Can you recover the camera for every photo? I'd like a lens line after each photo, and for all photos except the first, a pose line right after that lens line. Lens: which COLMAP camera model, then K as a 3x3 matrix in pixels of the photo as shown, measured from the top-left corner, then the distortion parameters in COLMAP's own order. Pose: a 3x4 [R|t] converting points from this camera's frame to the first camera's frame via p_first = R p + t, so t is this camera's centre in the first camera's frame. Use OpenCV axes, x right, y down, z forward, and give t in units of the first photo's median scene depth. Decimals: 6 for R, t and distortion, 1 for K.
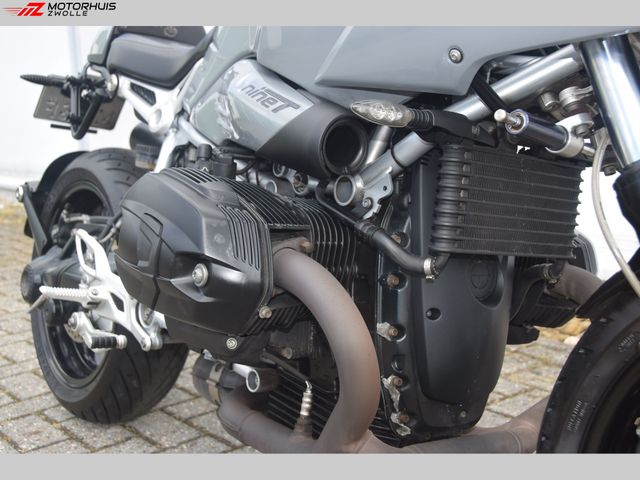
lens RADIAL K [[798.5, 0, 323.3], [0, 798.5, 245.8], [0, 0, 1]] dist [0.015006, 0.000000]
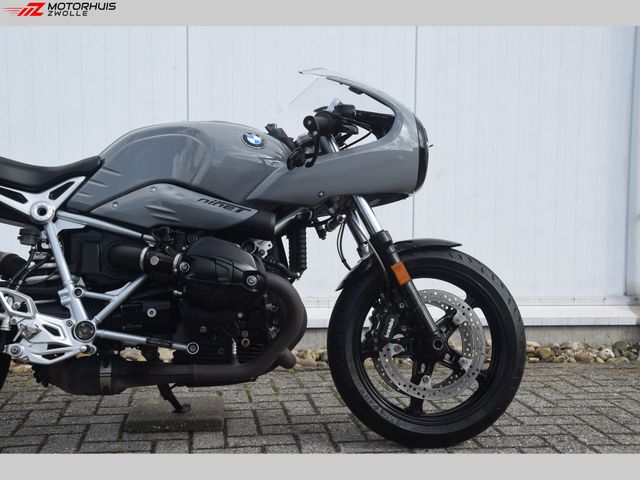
lens RADIAL K [[873.4, 0, 321.7], [0, 873.4, 249.4], [0, 0, 1]] dist [0.138561, 0.000000]
pose [[0.521506, -0.009007, 0.853200, -1.939273], [0.119032, 0.990934, -0.062296, 0.112966], [-0.844904, 0.134046, 0.517850, -0.441791]]
